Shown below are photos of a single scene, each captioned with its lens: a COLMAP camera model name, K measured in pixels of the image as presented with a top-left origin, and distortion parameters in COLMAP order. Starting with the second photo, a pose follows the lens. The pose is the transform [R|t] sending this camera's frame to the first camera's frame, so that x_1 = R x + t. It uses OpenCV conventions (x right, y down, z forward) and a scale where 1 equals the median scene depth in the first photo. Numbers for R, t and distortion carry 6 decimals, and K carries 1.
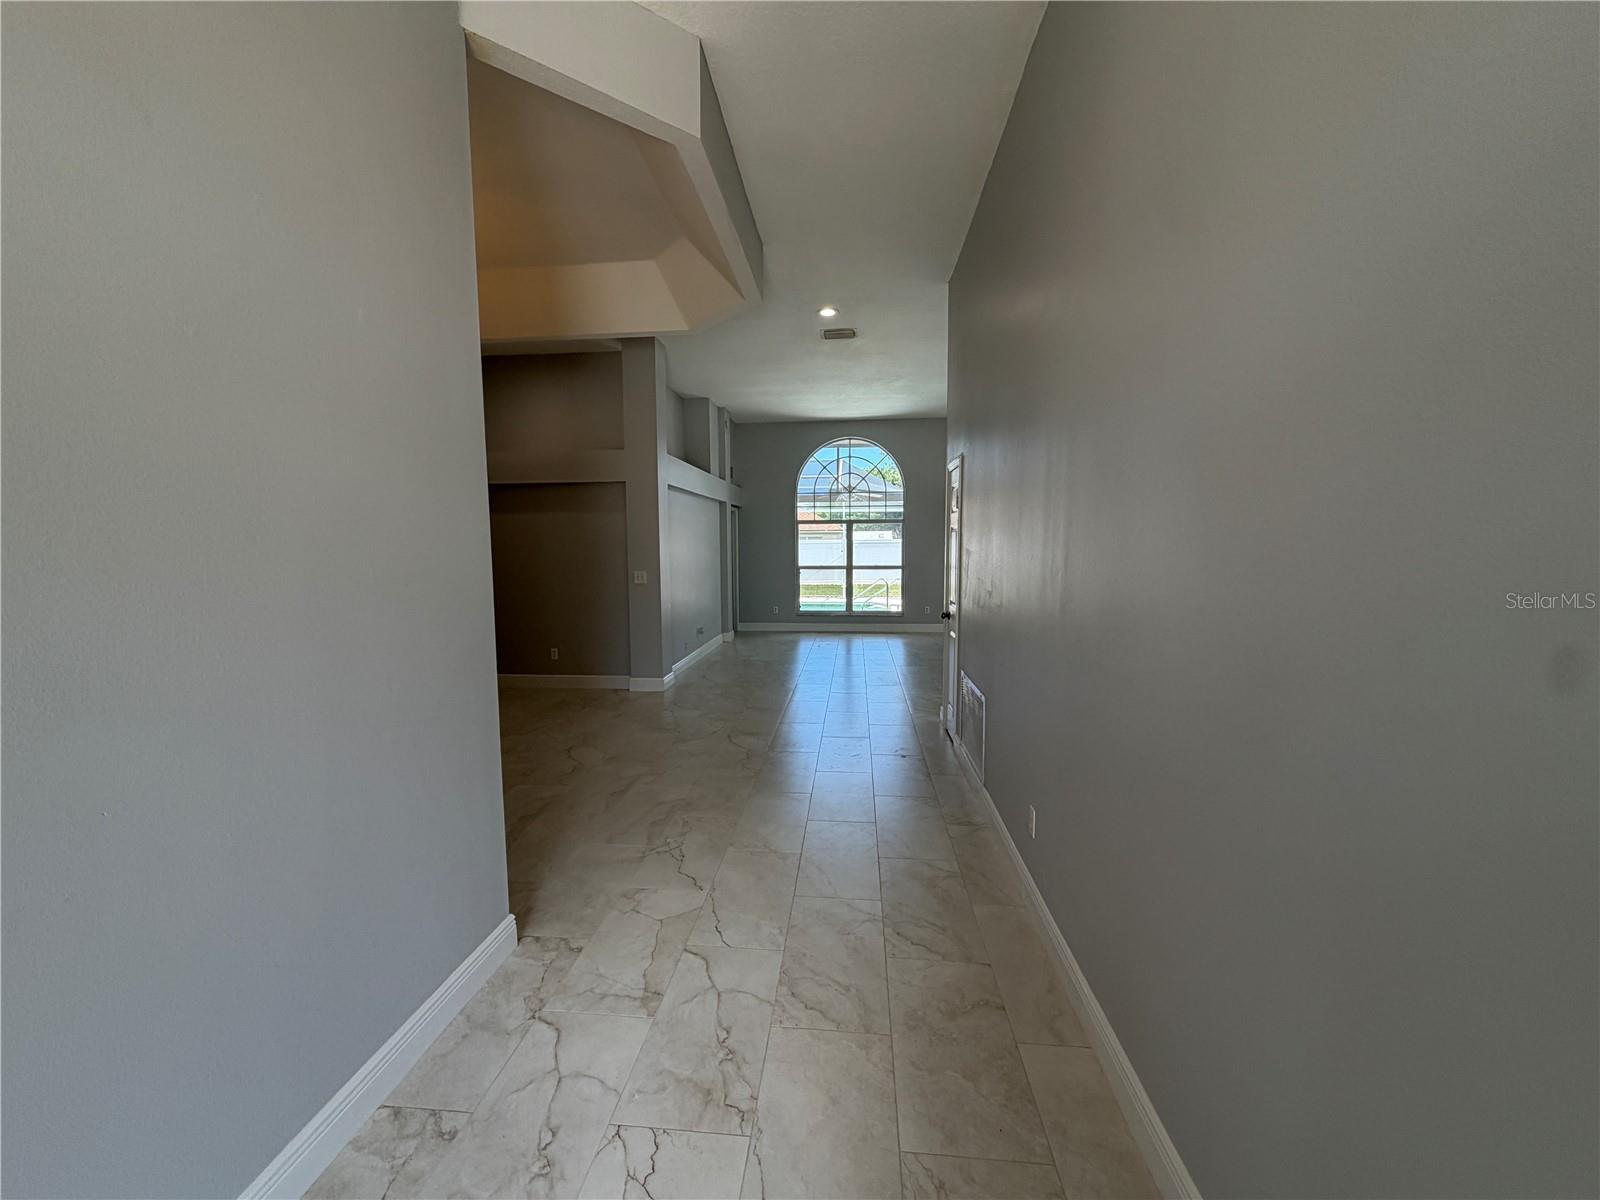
lens RADIAL K [[638.8, 0, 794.5], [0, 638.8, 600.0], [0, 0, 1]] dist [0.000487, 0.000321]
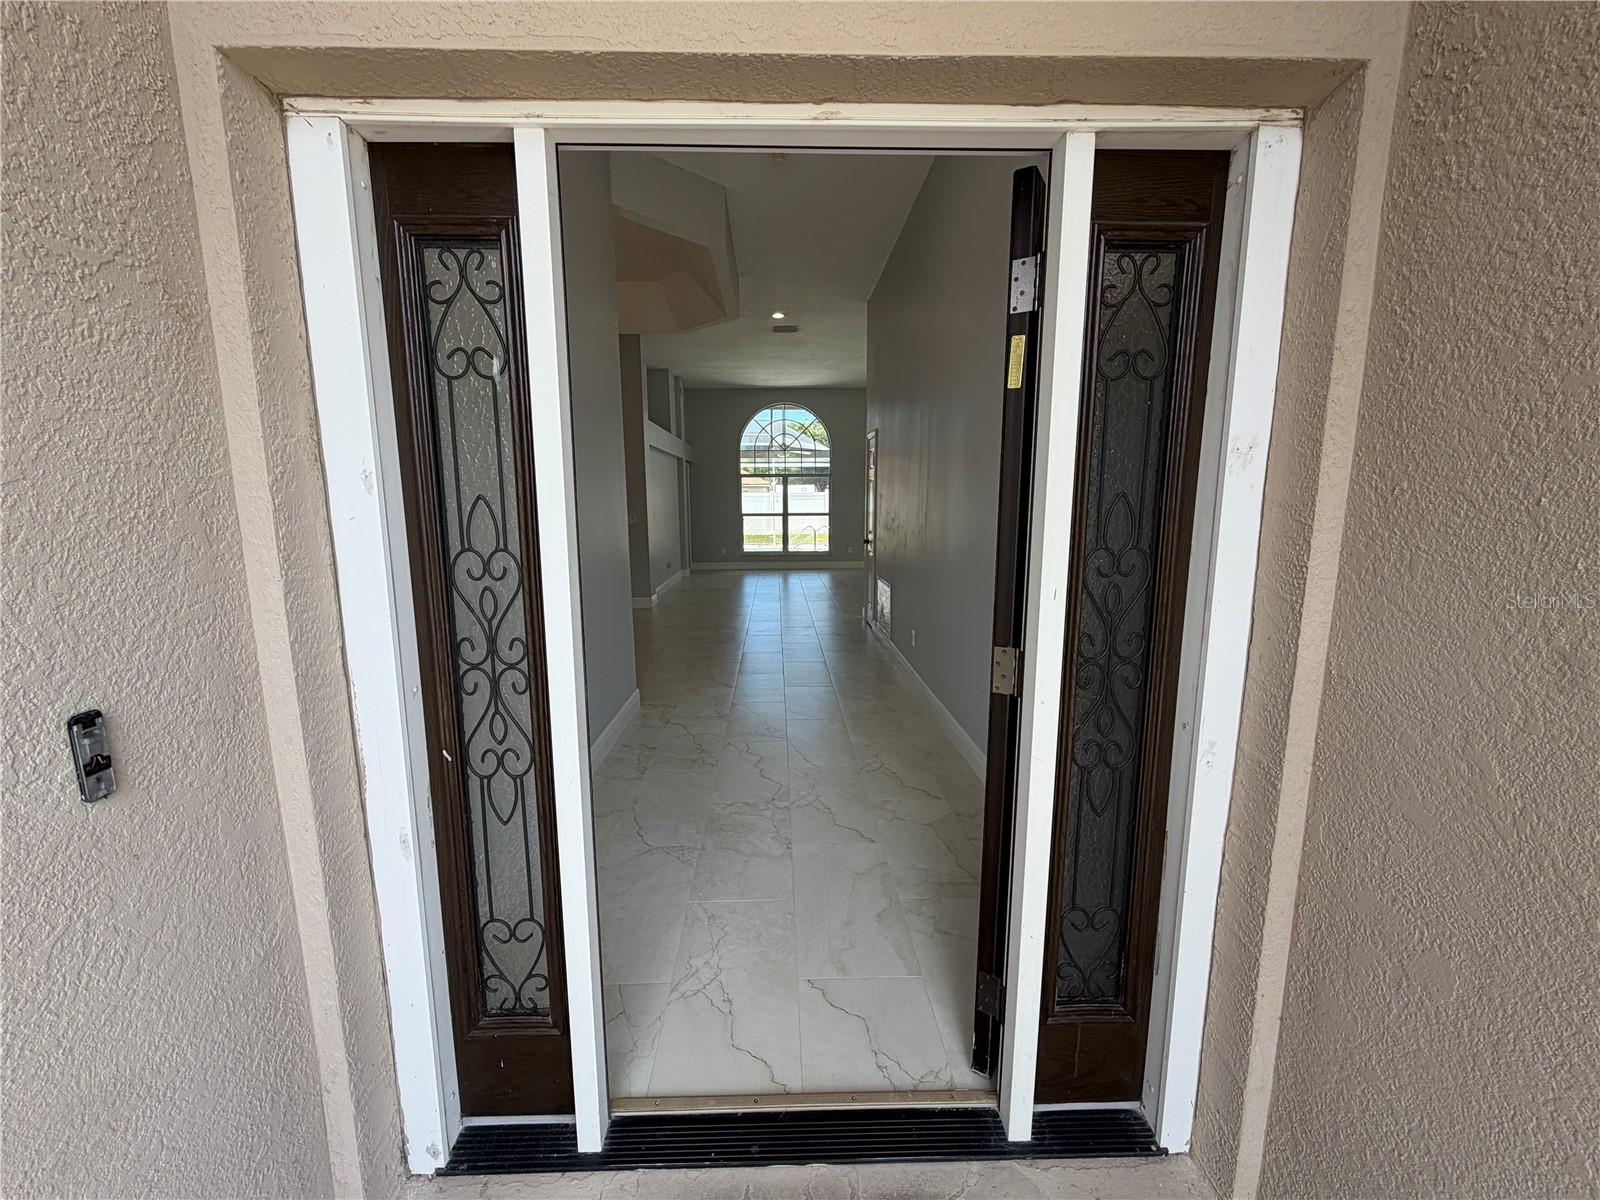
lens RADIAL K [[638.8, 0, 796.4], [0, 638.8, 602.2], [0, 0, 1]] dist [0.000487, 0.000321]
pose [[0.991928, -0.020453, 0.125139, -0.051977], [0.011237, 0.997201, 0.073916, 0.026887], [-0.126300, -0.071913, 0.989382, -0.211194]]
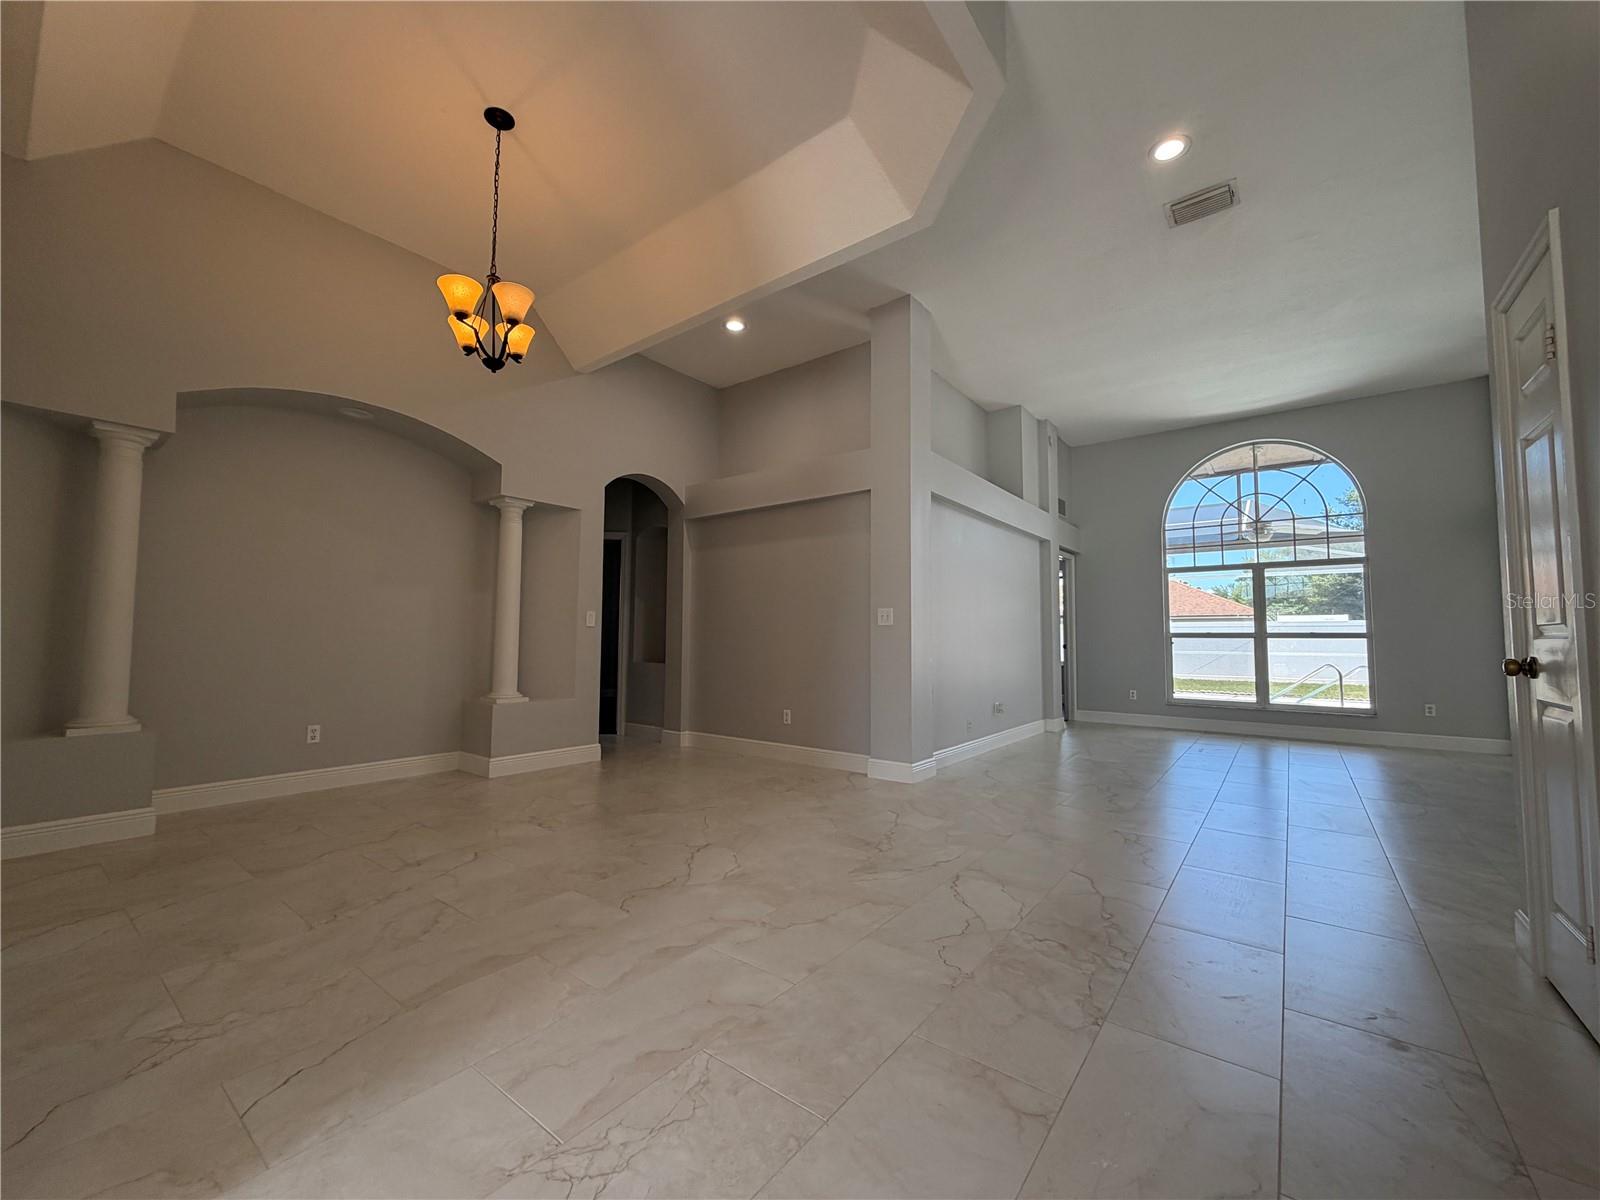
lens RADIAL K [[638.8, 0, 793.7], [0, 638.8, 599.9], [0, 0, 1]] dist [0.000487, 0.000321]
pose [[0.844671, -0.019705, -0.534923, 0.038372], [-0.060615, 0.989373, -0.132159, 0.031614], [0.531843, 0.144056, 0.834500, 0.228300]]
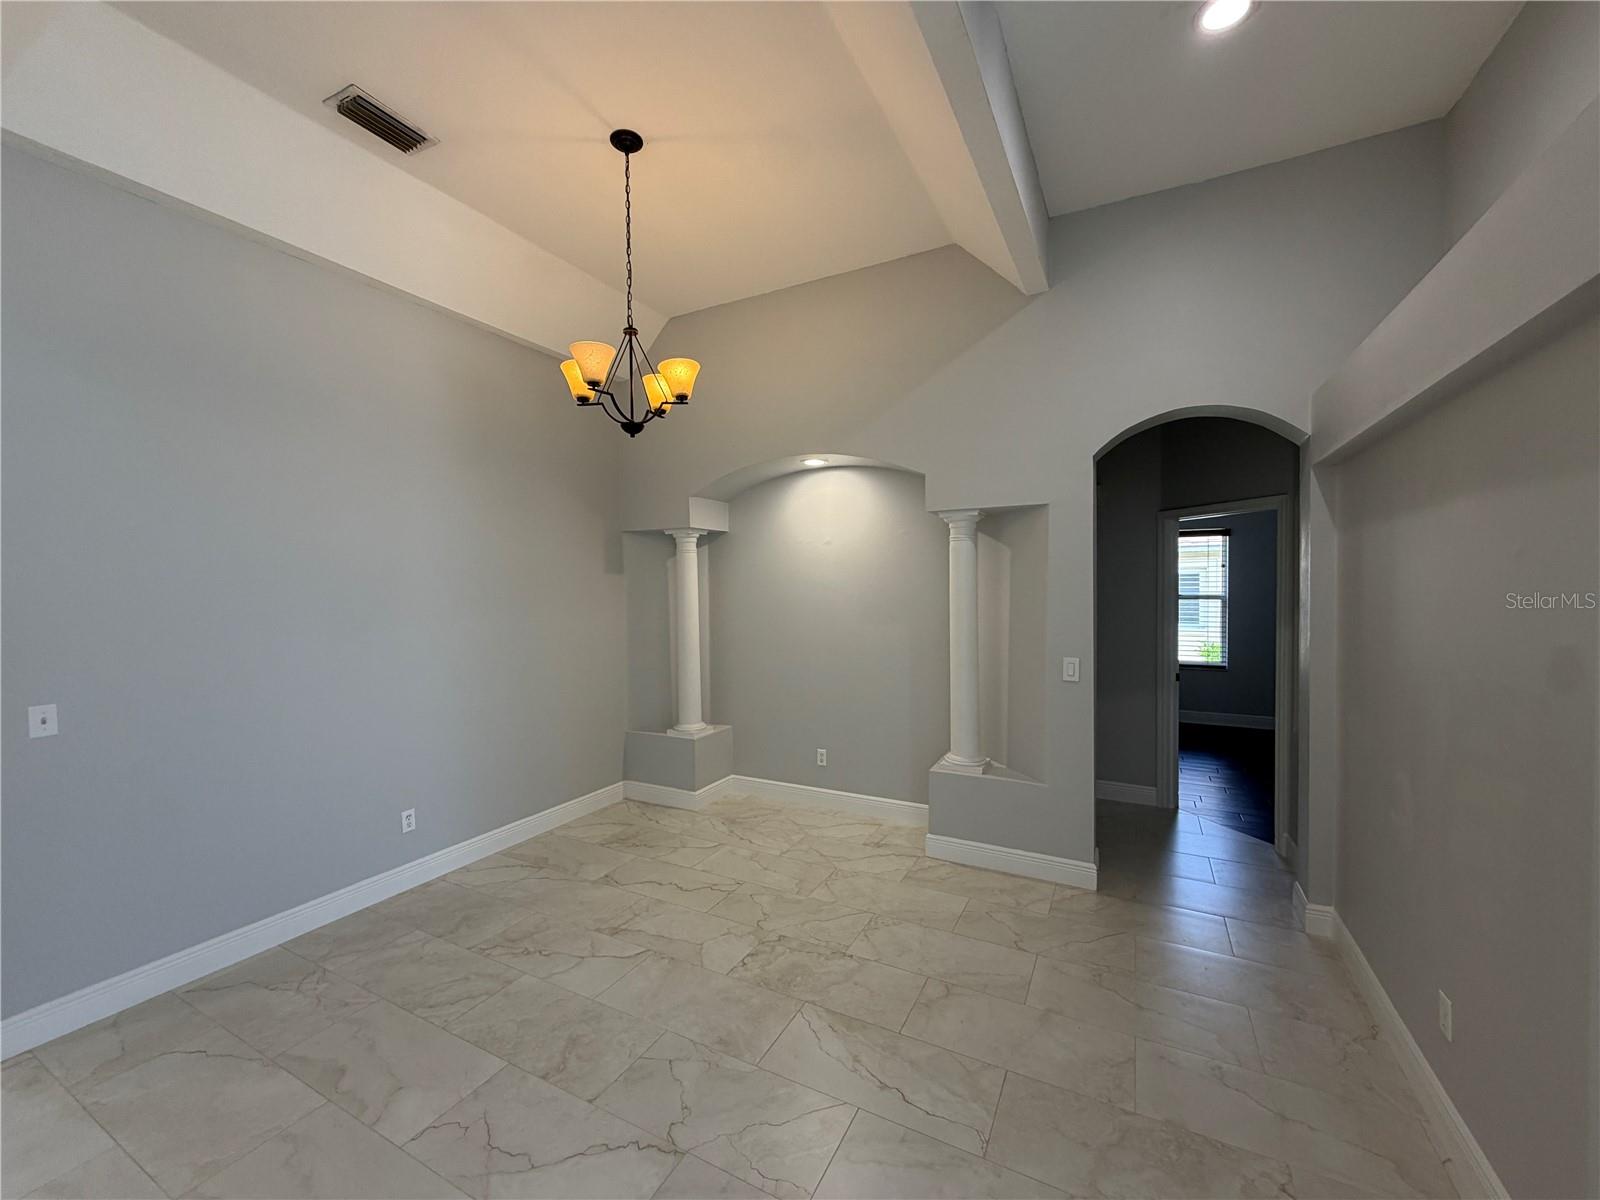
lens RADIAL K [[638.8, 0, 795.1], [0, 638.8, 597.1], [0, 0, 1]] dist [0.000487, 0.000321]
pose [[-0.380796, 0.029172, -0.924199, -0.014872], [-0.068144, 0.995899, 0.059513, -0.063331], [0.922145, 0.085641, -0.377246, 0.577788]]
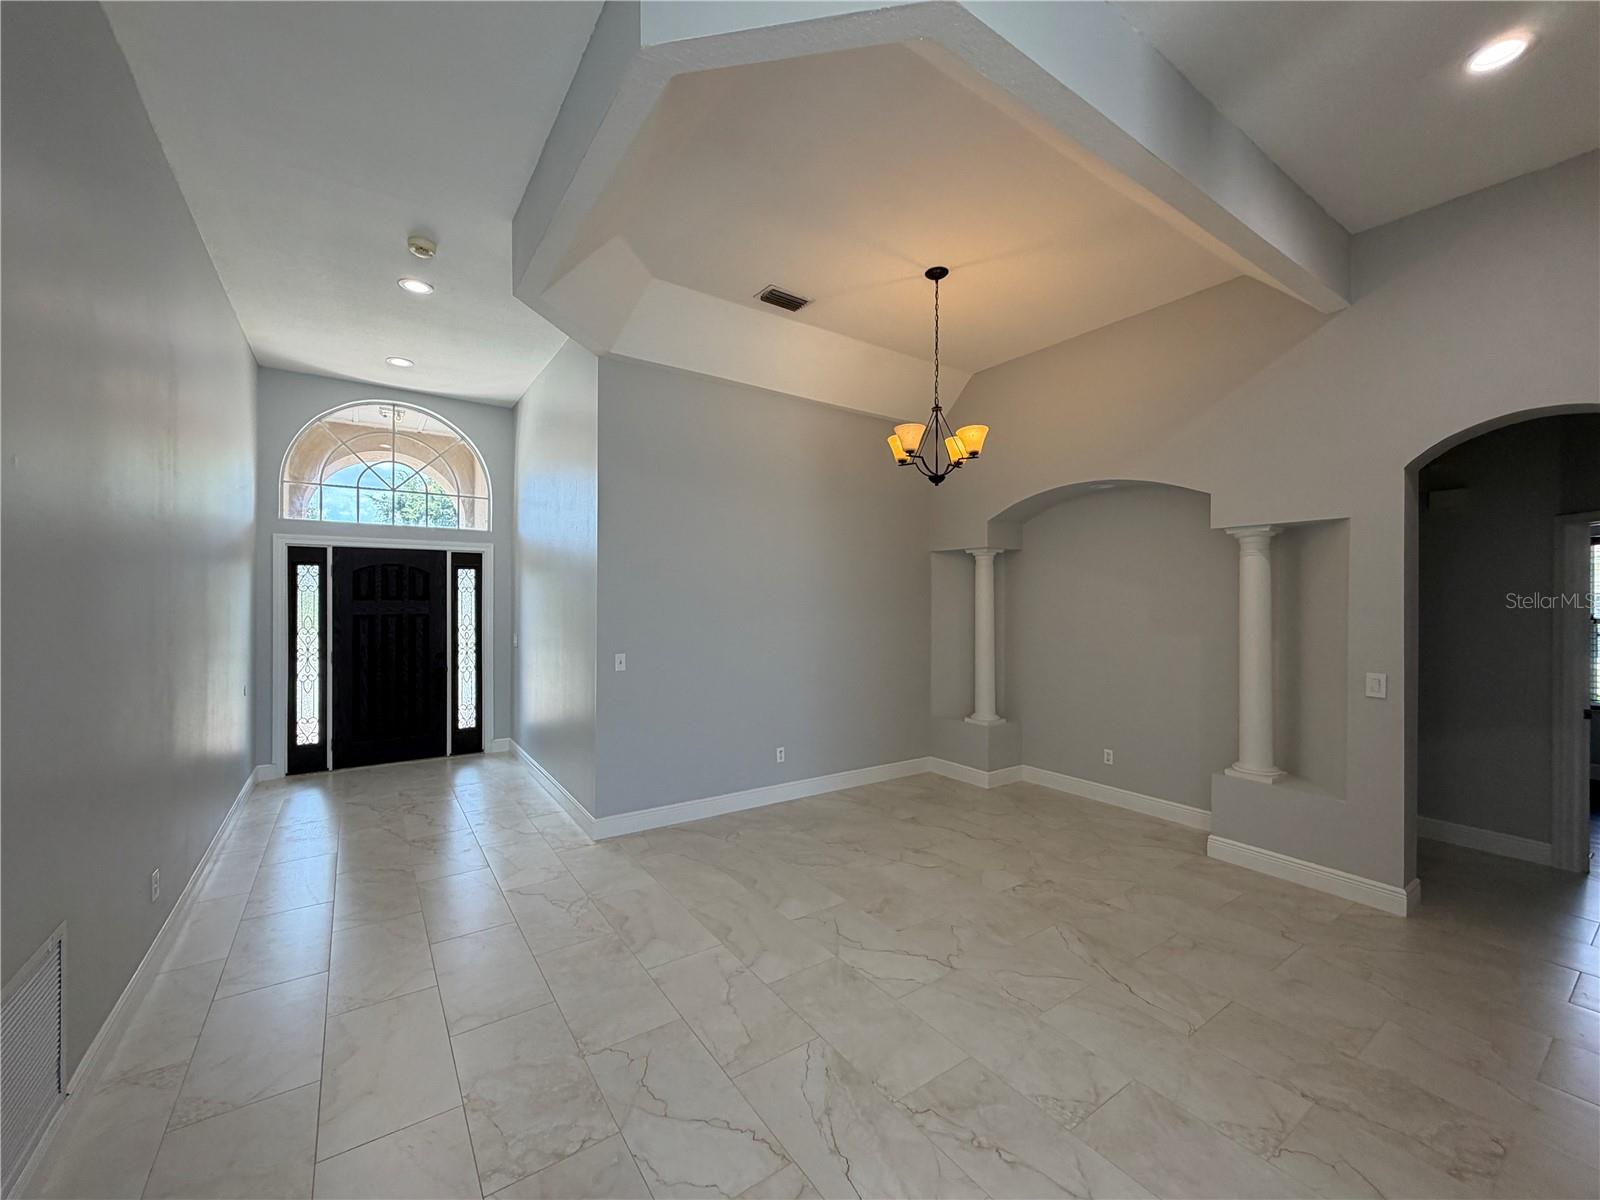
lens RADIAL K [[638.8, 0, 795.7], [0, 638.8, 597.6], [0, 0, 1]] dist [0.000487, 0.000321]
pose [[-0.764561, 0.001939, -0.644549, 0.065185], [-0.056191, 0.995988, 0.069650, -0.066758], [0.642098, 0.089470, -0.761384, 0.645565]]
